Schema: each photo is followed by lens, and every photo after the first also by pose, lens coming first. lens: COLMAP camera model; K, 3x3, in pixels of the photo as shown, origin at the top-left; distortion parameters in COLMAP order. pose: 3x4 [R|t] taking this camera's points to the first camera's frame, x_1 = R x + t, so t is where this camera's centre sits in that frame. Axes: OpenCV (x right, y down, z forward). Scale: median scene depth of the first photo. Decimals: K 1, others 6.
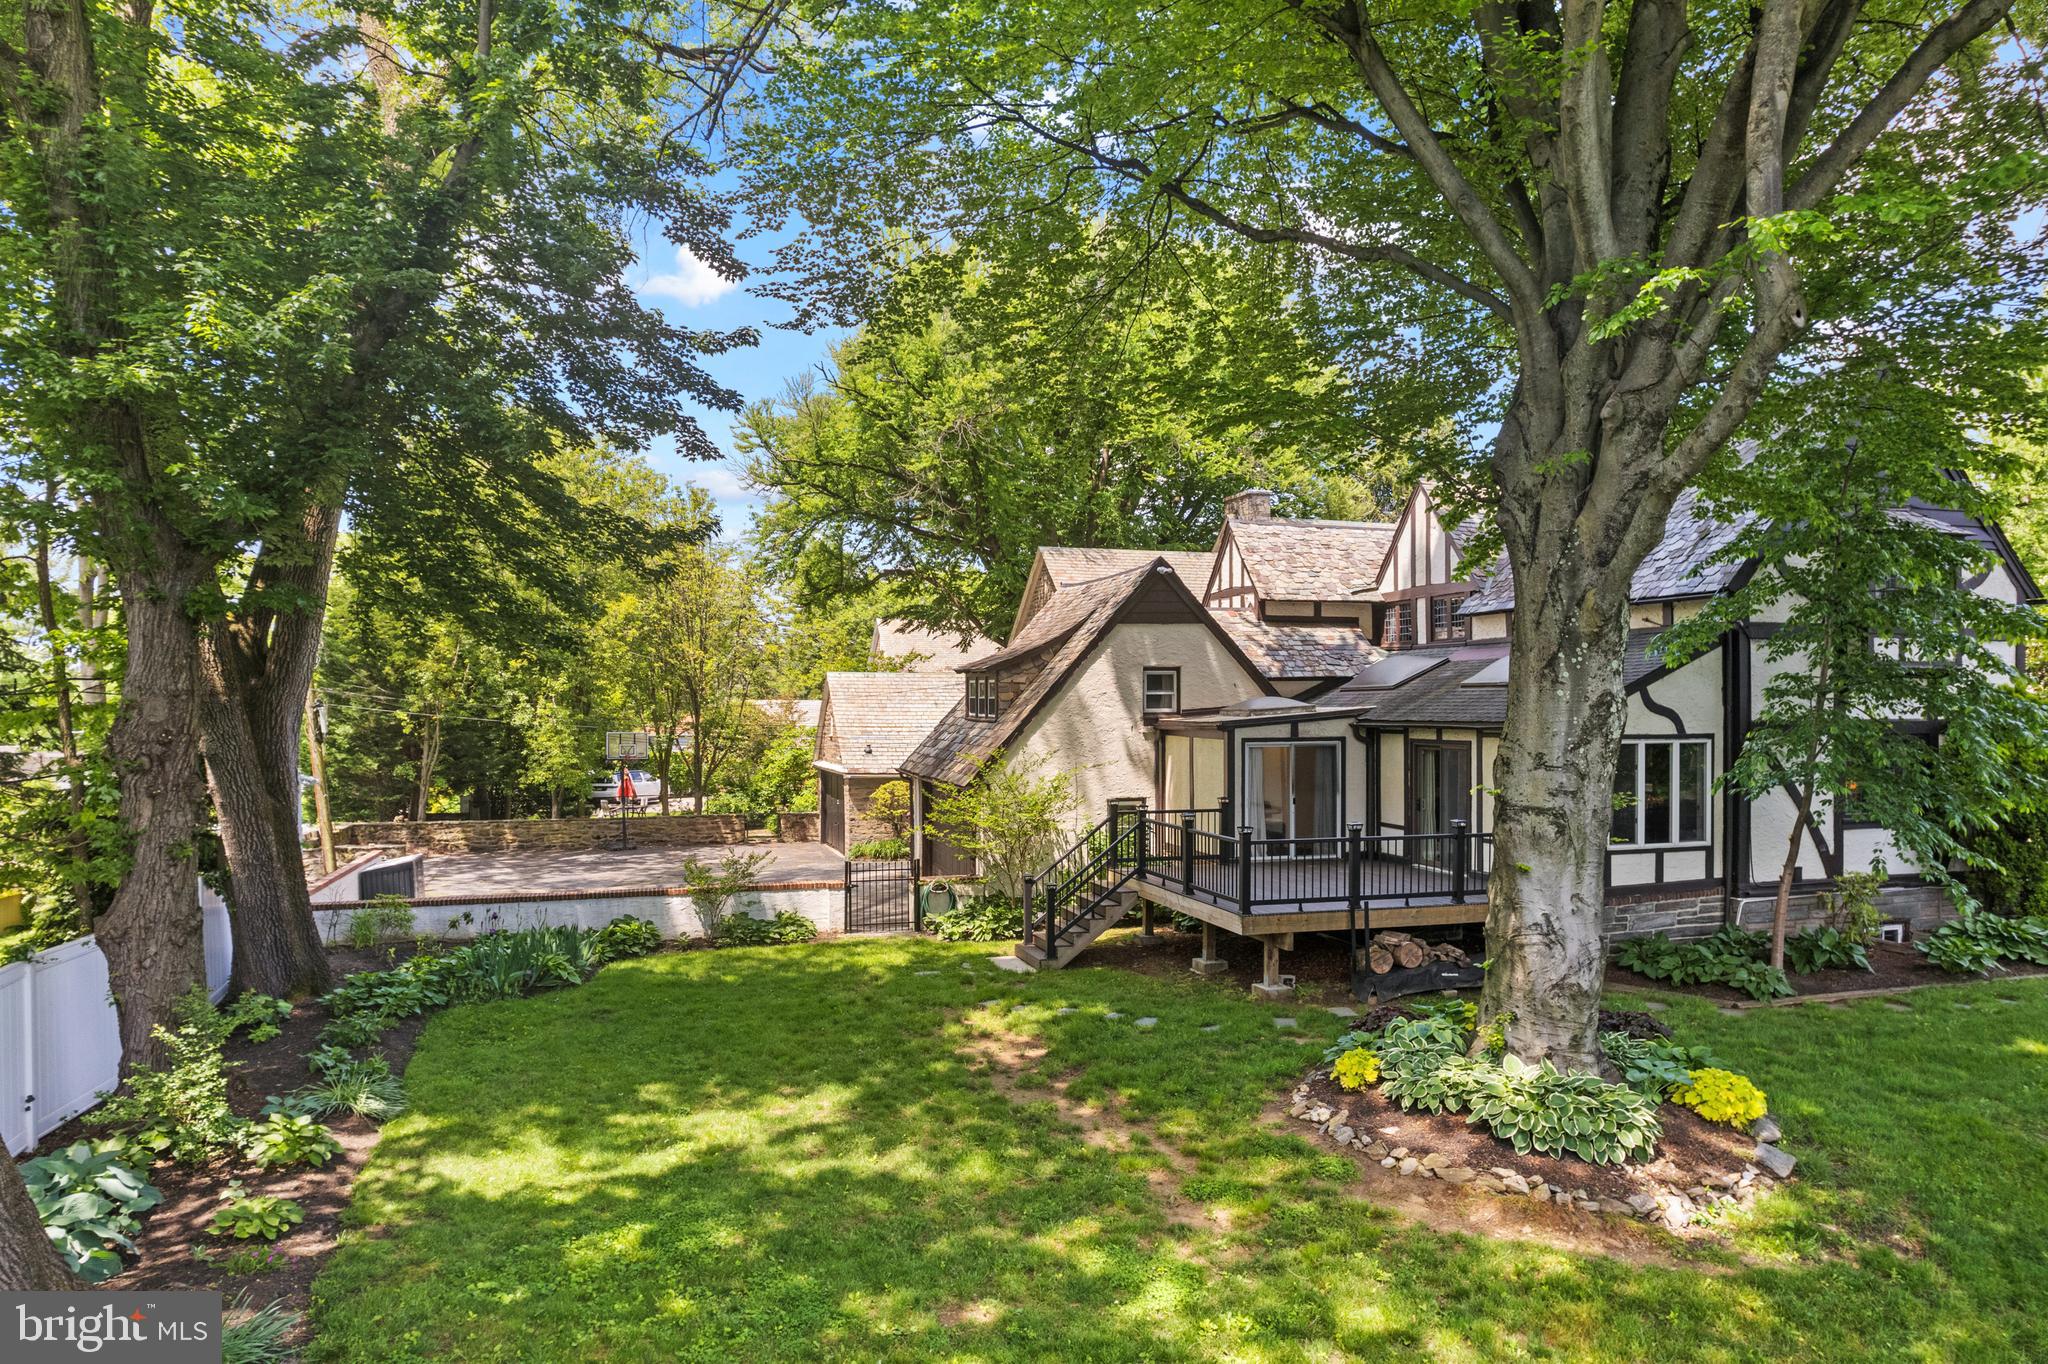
lens RADIAL K [[1357.2, 0, 1024.0], [0, 1357.2, 682.0], [0, 0, 1]] dist [-0.092574, 0.101811]
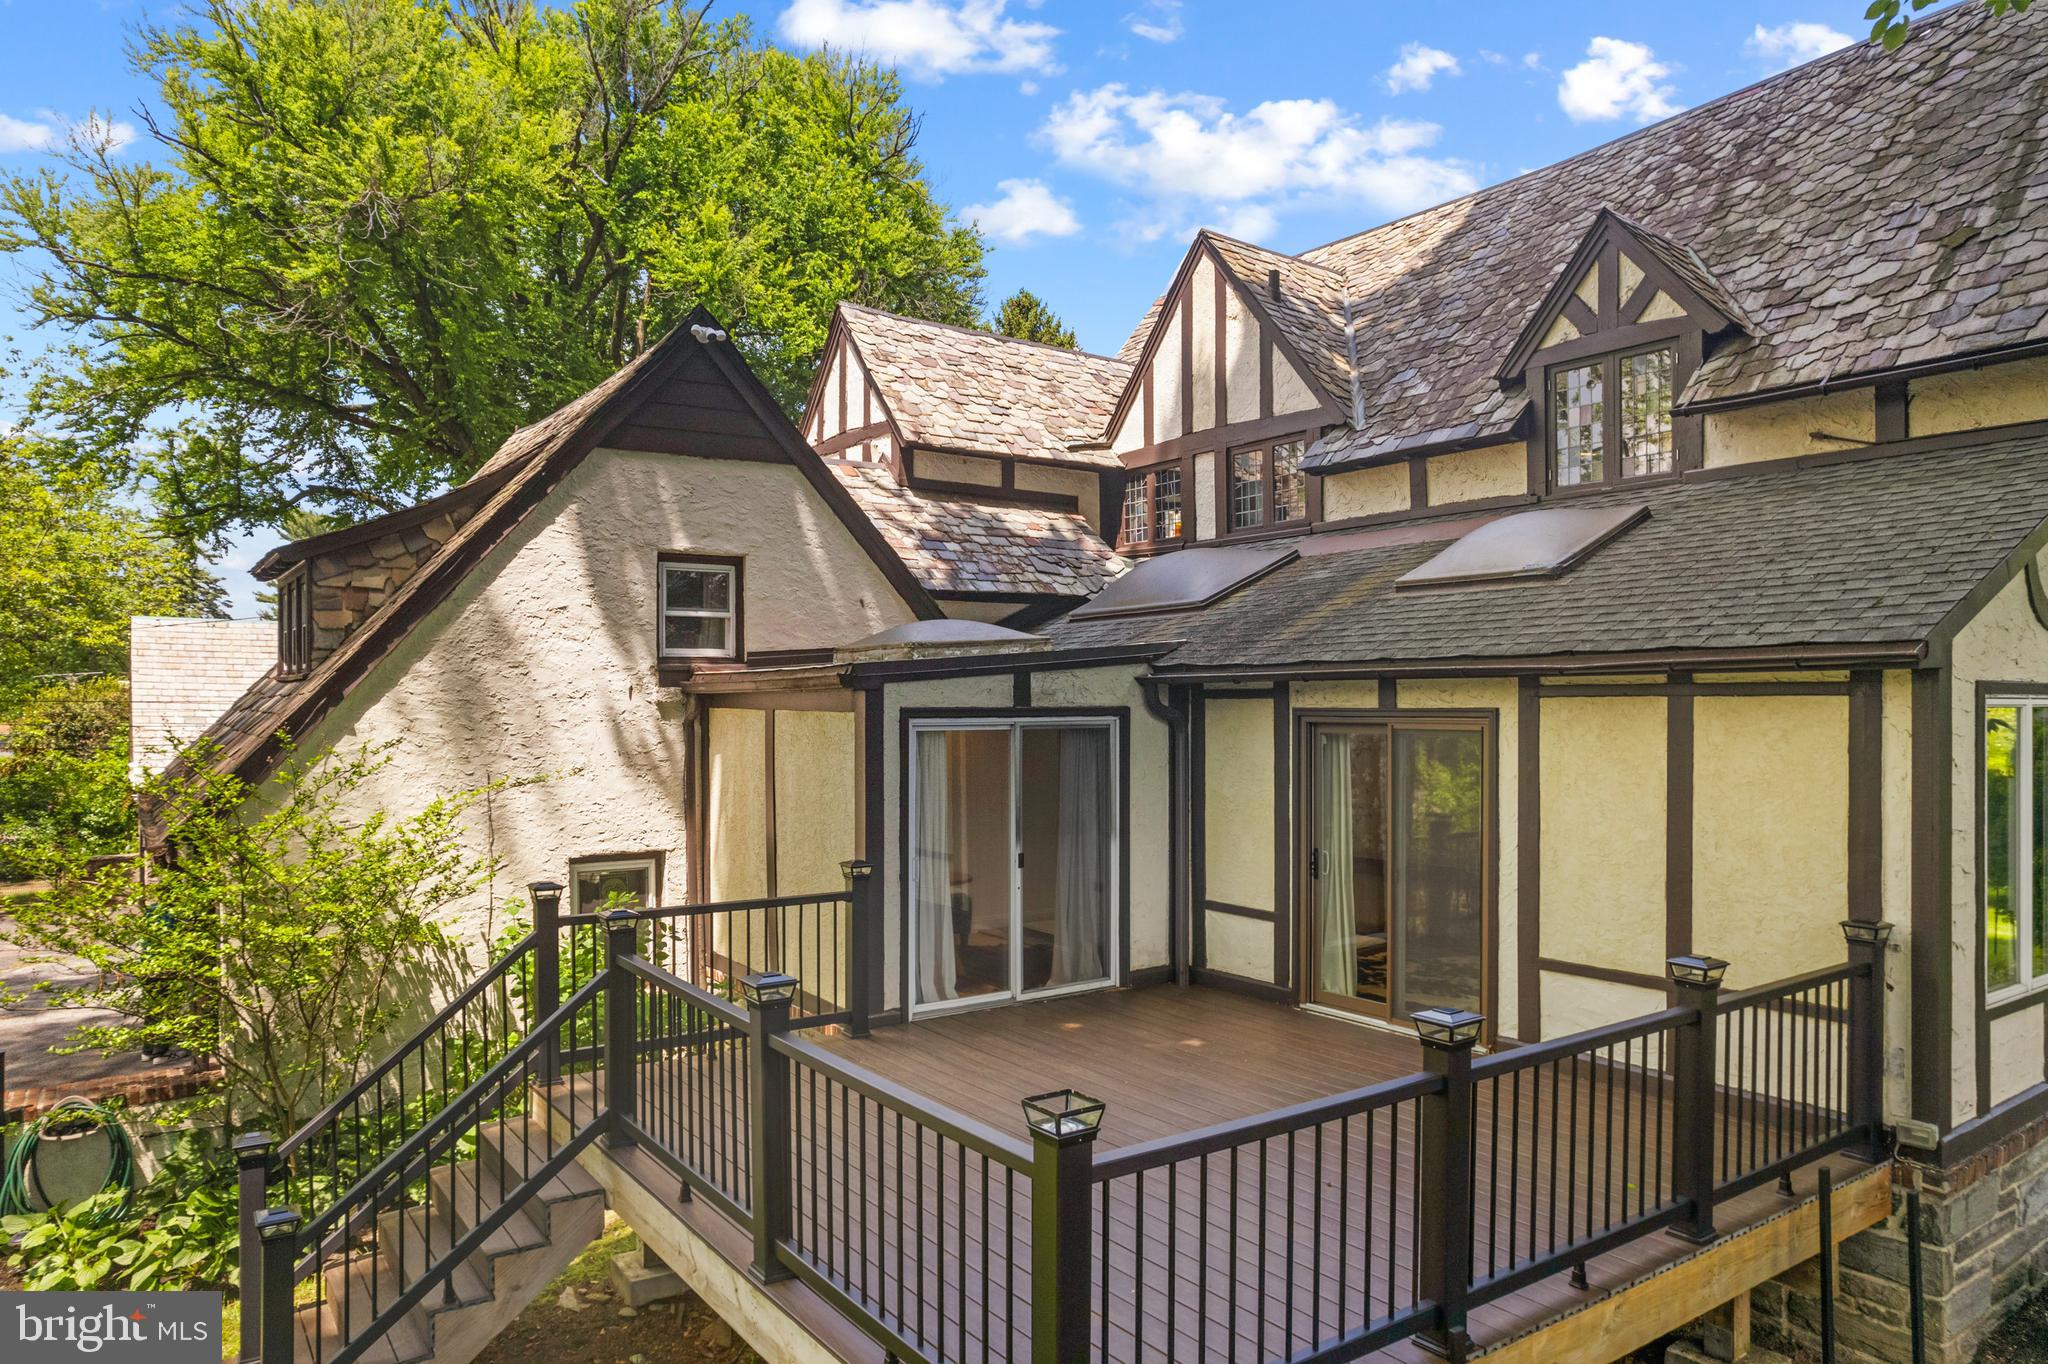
lens RADIAL K [[1361.9, 0, 1002.3], [0, 1361.9, 682.8], [0, 0, 1]] dist [-0.091826, 0.100835]
pose [[0.954163, 0.003957, 0.299262, 0.063224], [-0.004620, 0.999988, 0.001508, 0.029901], [-0.299253, -0.002822, 0.954170, 0.549625]]
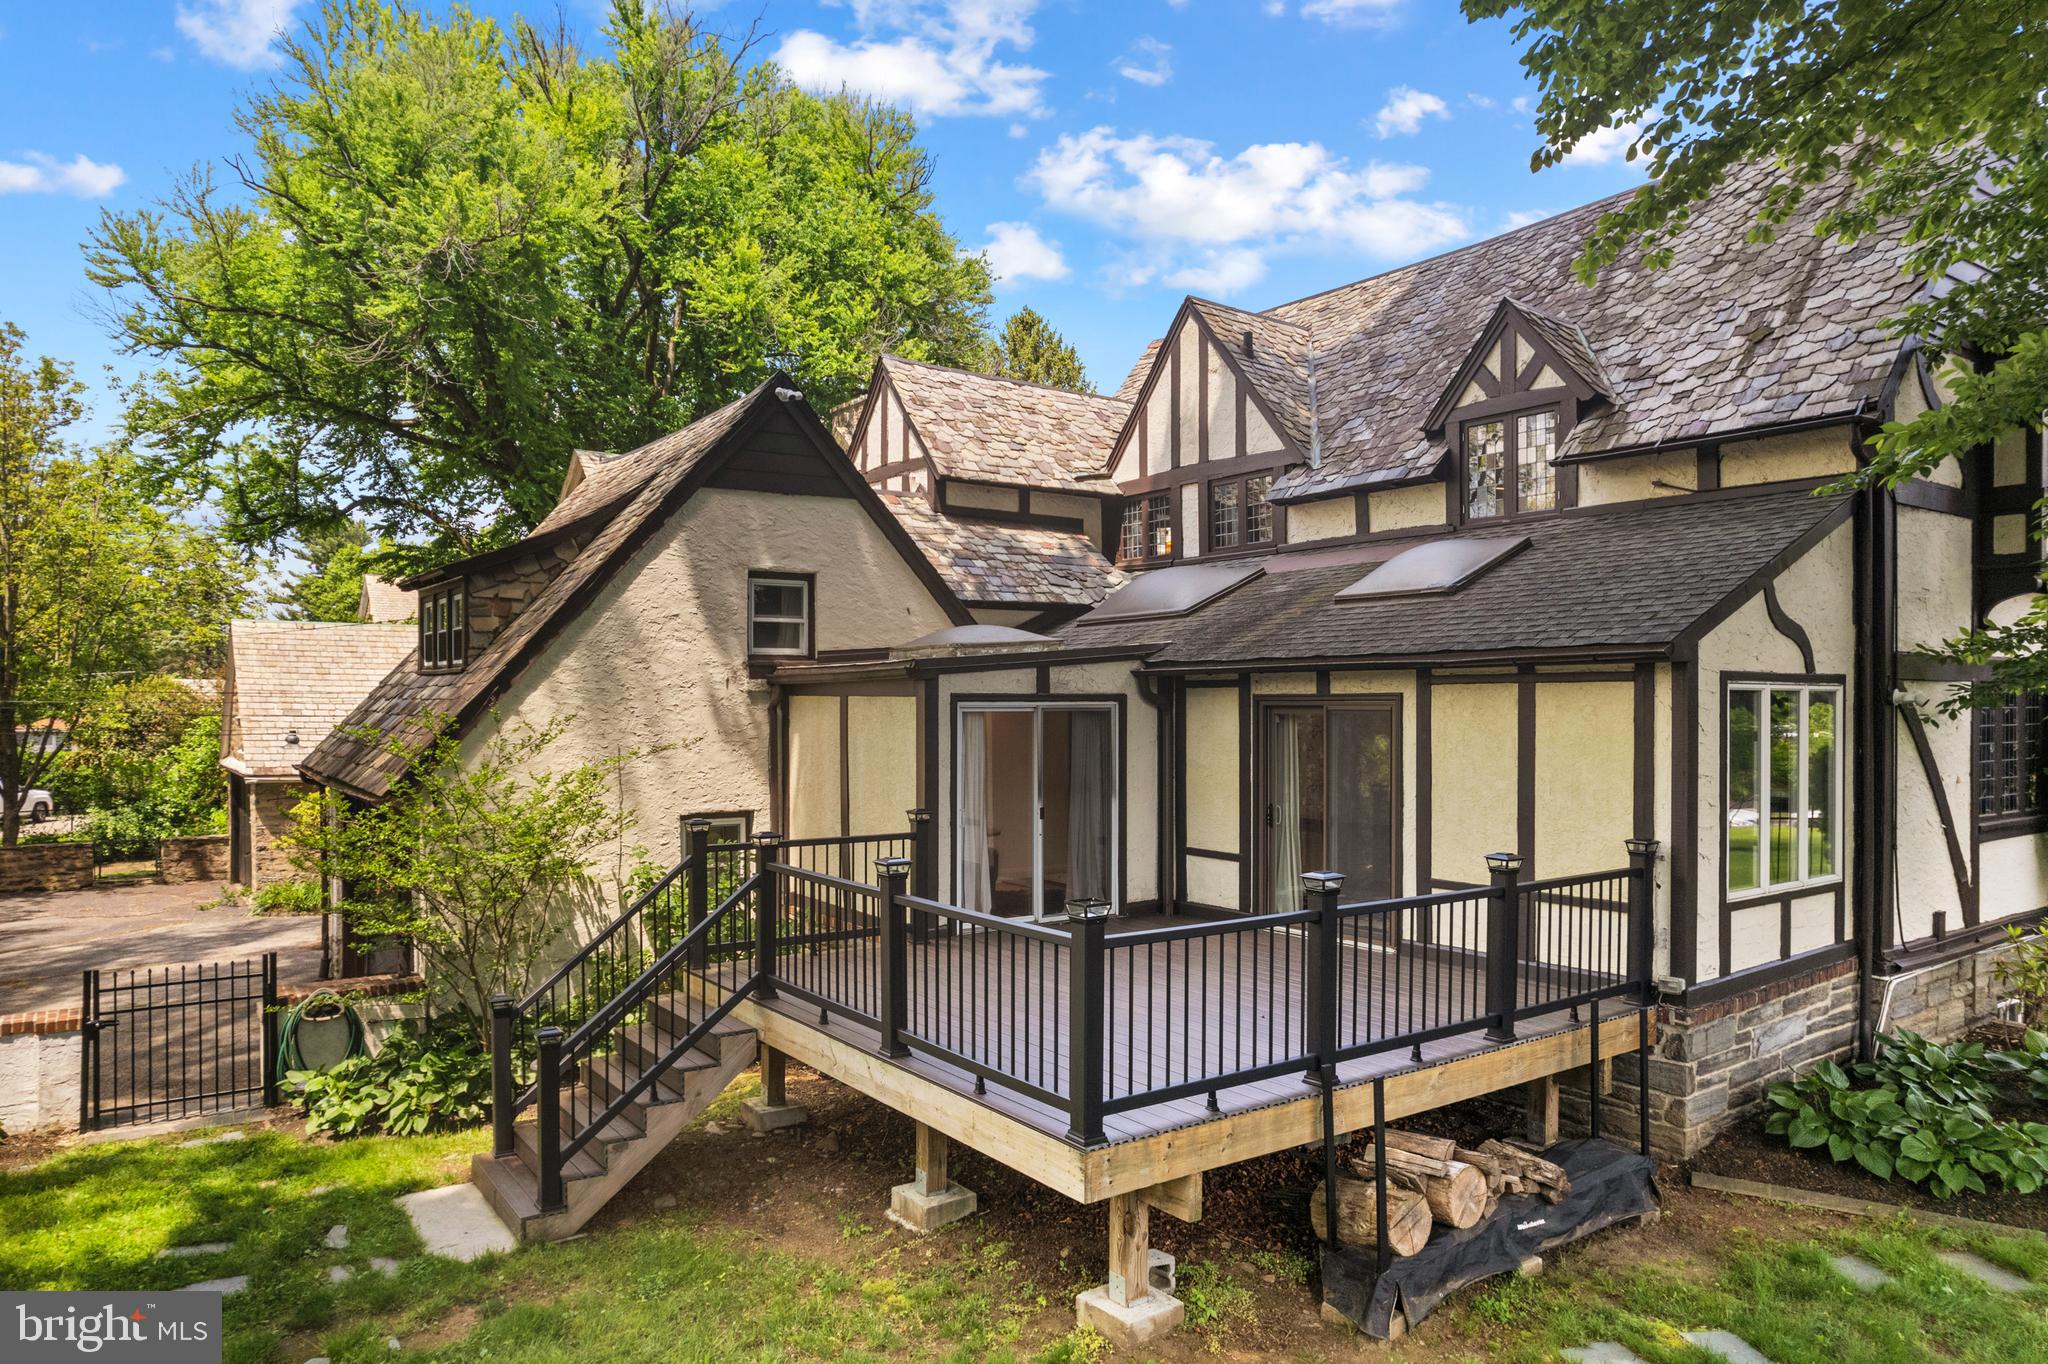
lens RADIAL K [[1357.2, 0, 1024.0], [0, 1357.2, 682.0], [0, 0, 1]] dist [-0.092574, 0.101811]
pose [[0.949210, 0.004430, 0.314611, 0.022527], [-0.004884, 0.999988, 0.000653, 0.032798], [-0.314604, -0.002156, 0.949220, 0.450159]]
